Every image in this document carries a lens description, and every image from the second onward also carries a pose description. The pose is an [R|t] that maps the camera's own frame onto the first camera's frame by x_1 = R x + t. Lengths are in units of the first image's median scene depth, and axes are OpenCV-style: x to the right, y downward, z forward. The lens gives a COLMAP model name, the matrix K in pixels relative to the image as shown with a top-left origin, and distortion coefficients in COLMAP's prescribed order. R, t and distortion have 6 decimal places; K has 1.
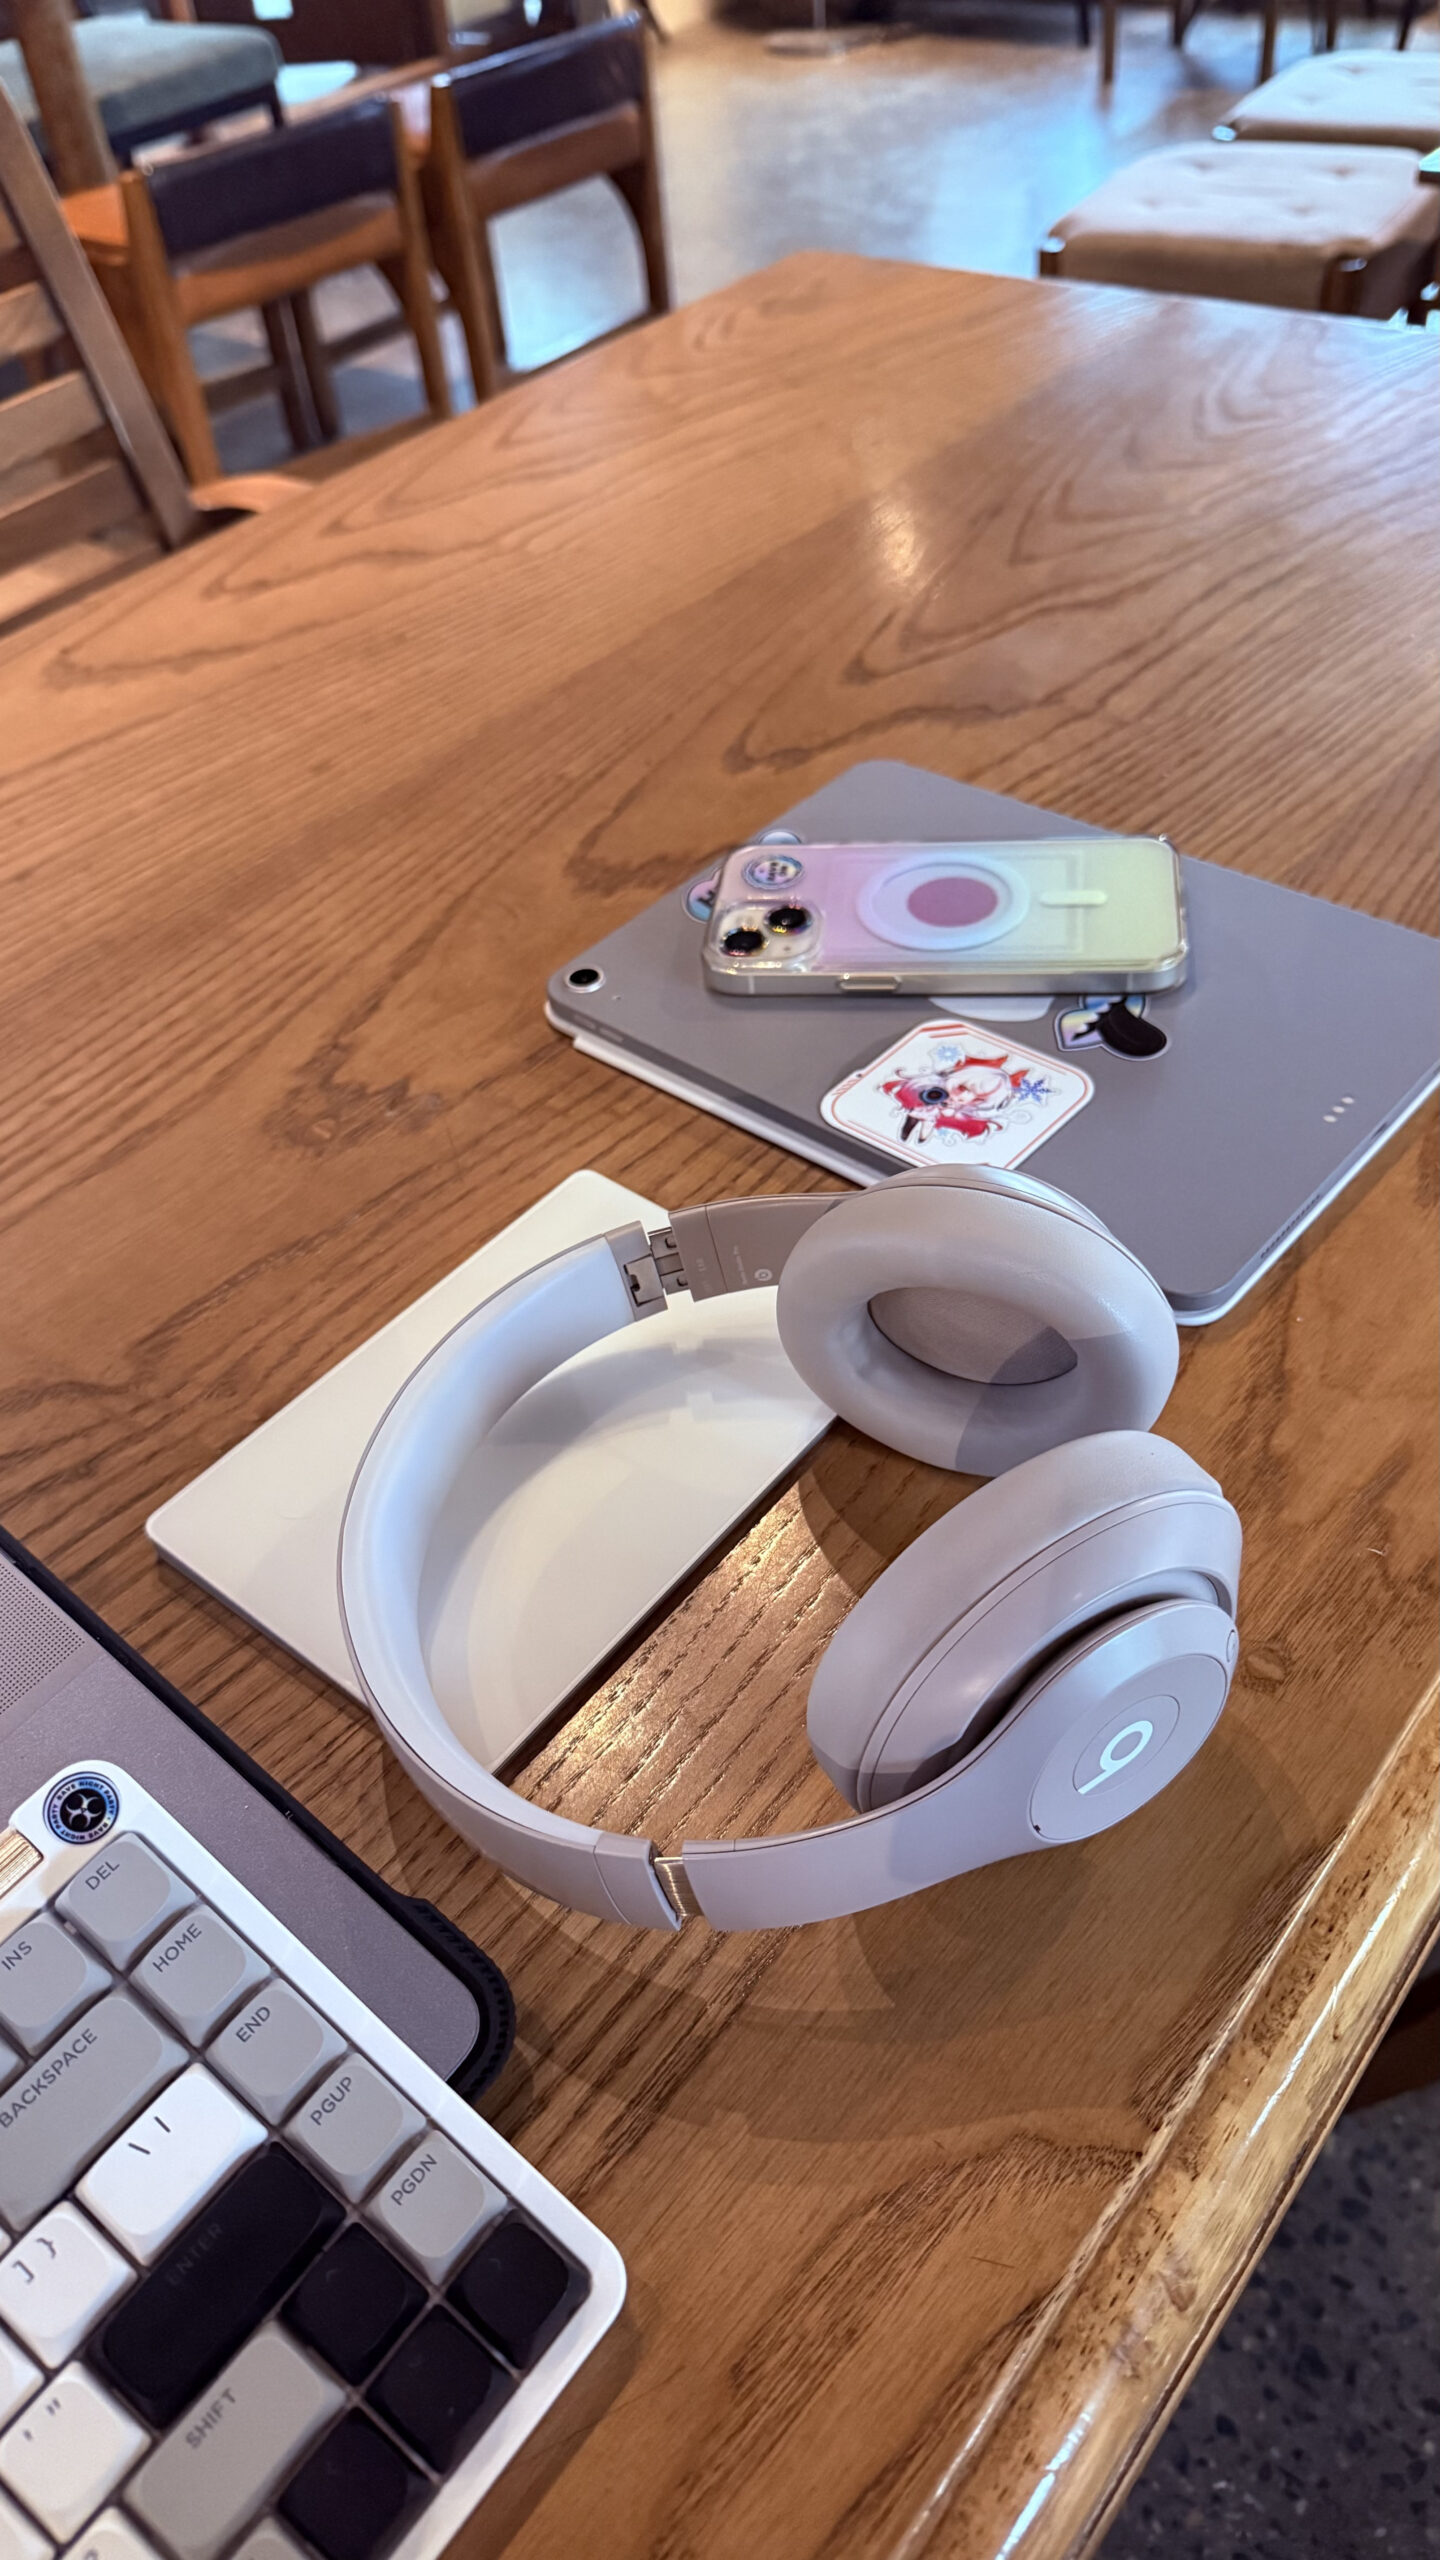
lens RADIAL K [[1805.0, 0, 731.6], [0, 1805.0, 1301.0], [0, 0, 1]] dist [0.054171, -0.093447]
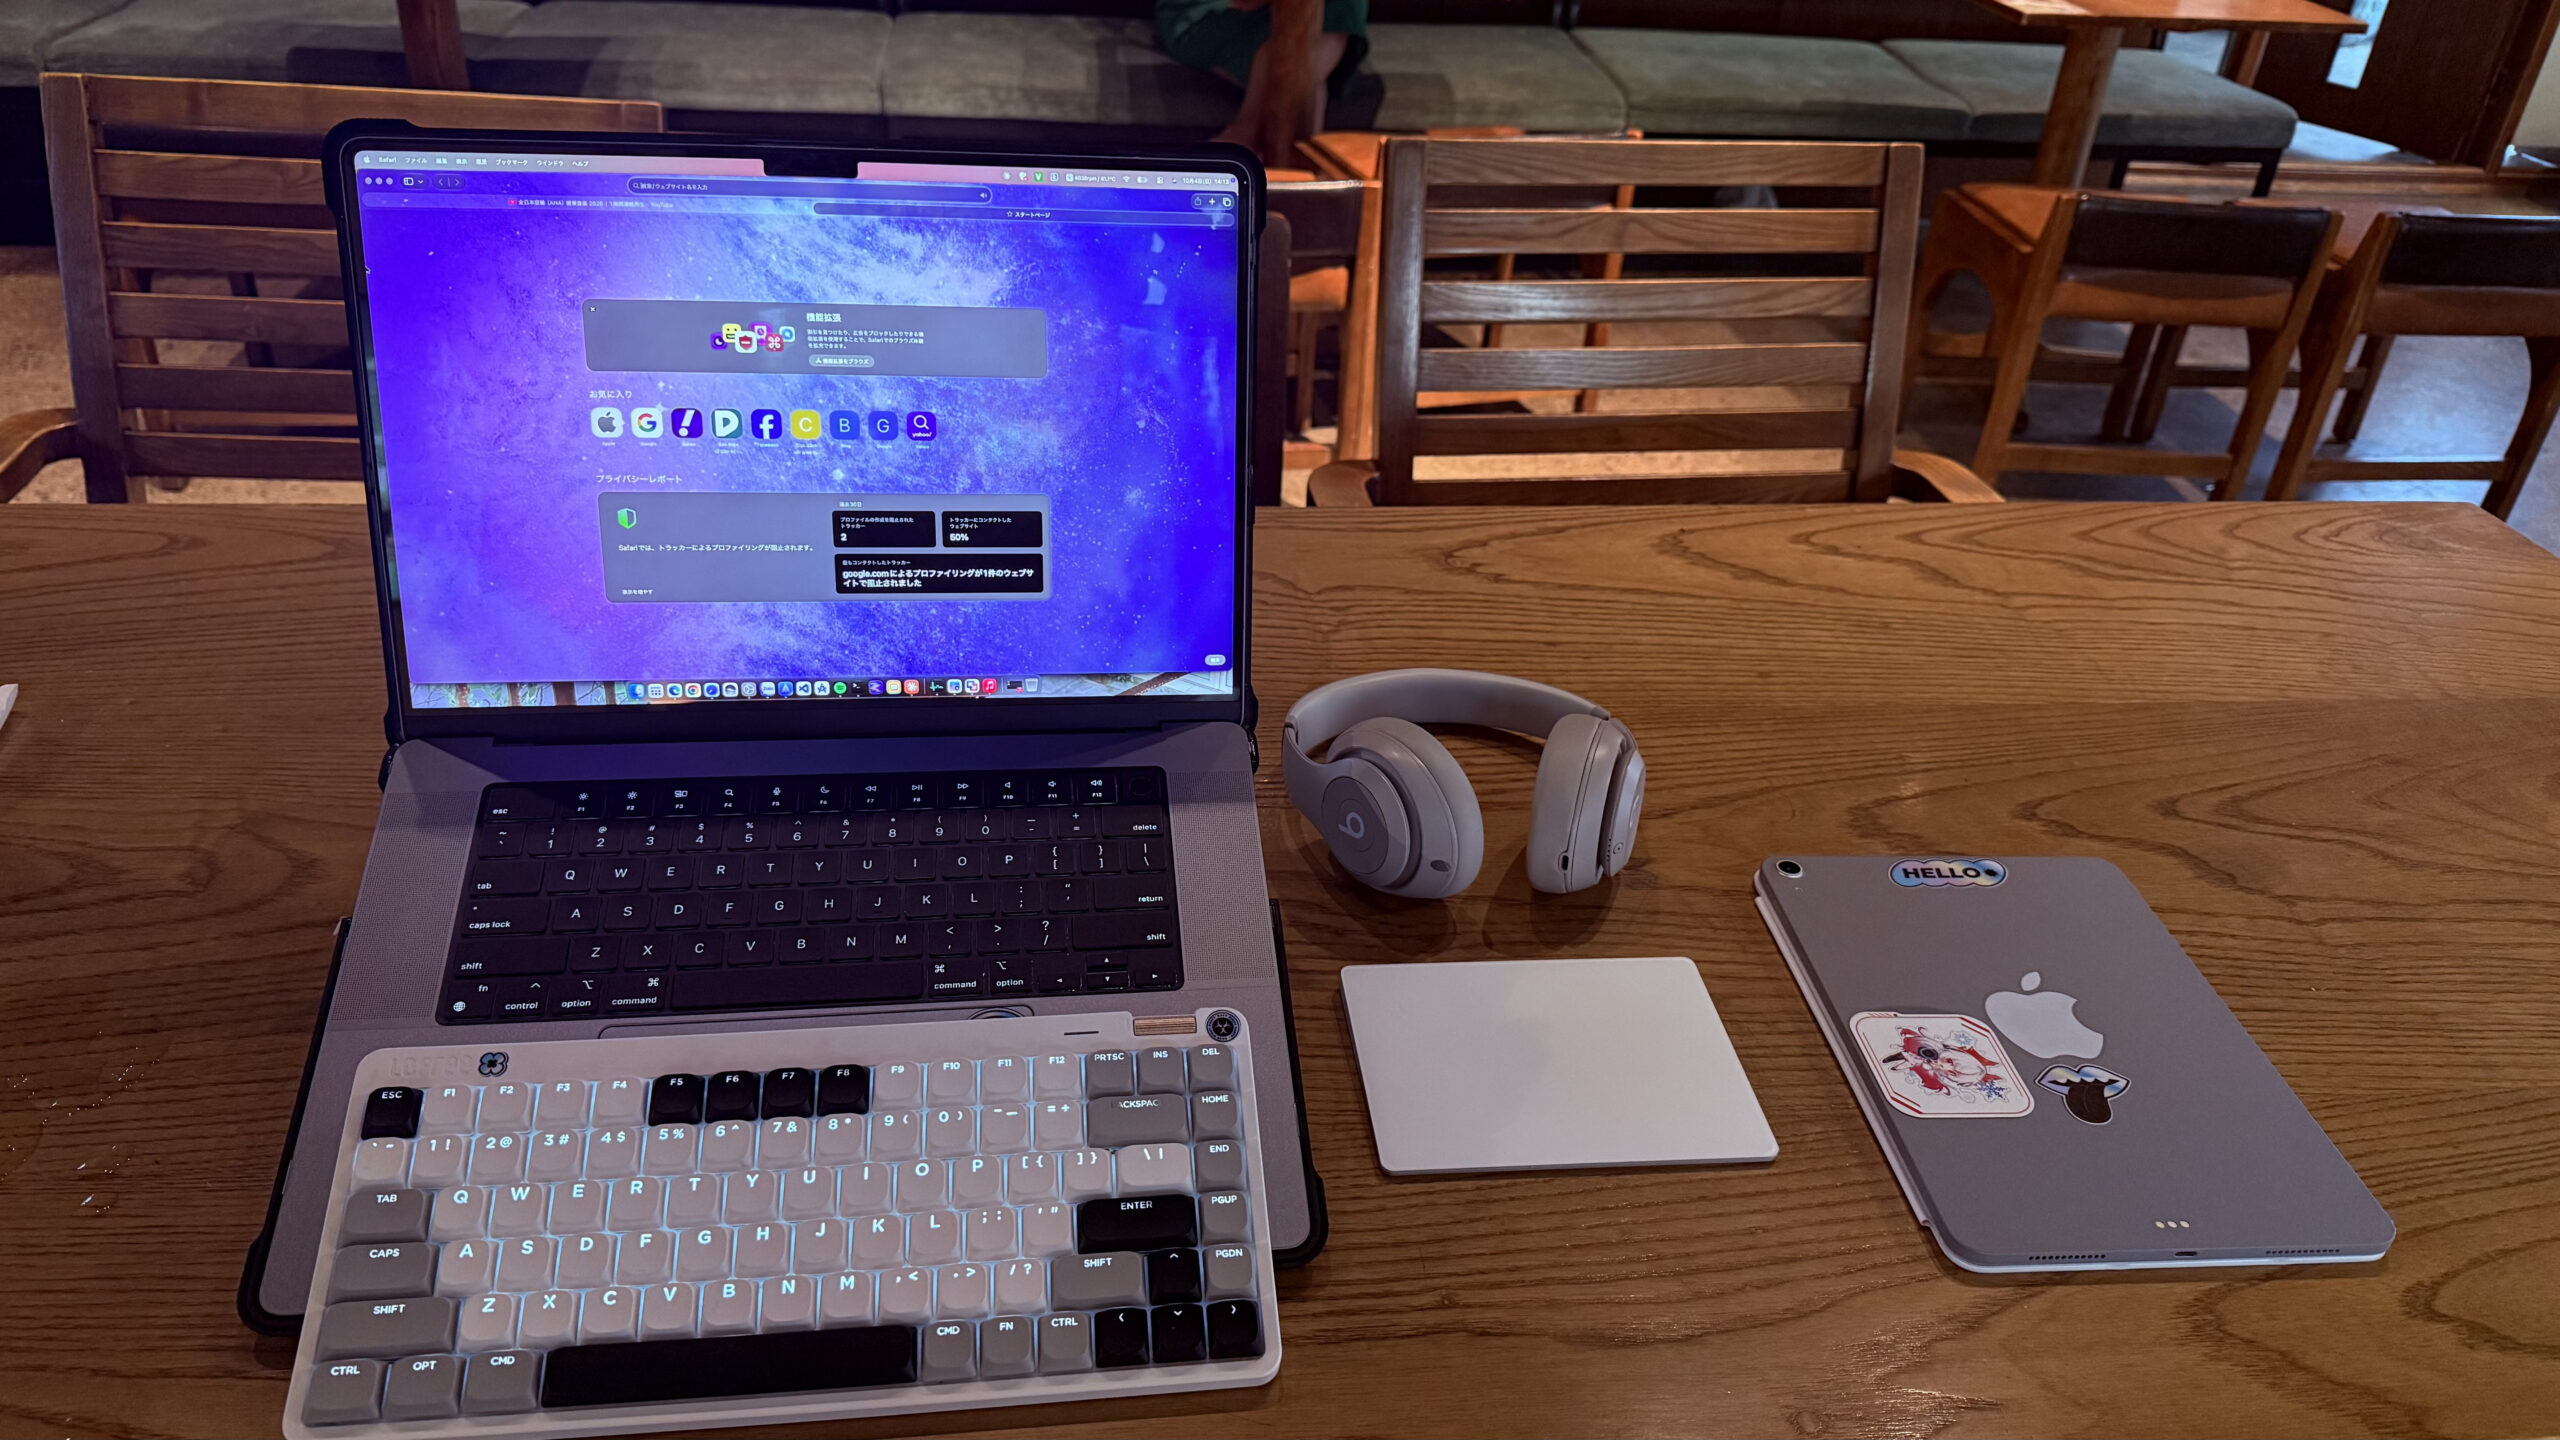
lens RADIAL K [[1805.0, 0, 1274.3], [0, 1805.0, 711.1], [0, 0, 1]] dist [0.054171, -0.093447]
pose [[0.708469, 0.472458, -0.524267, 0.265209], [-0.575355, 0.816857, -0.041374, 0.016297], [0.408703, 0.330951, 0.850548, -0.378823]]
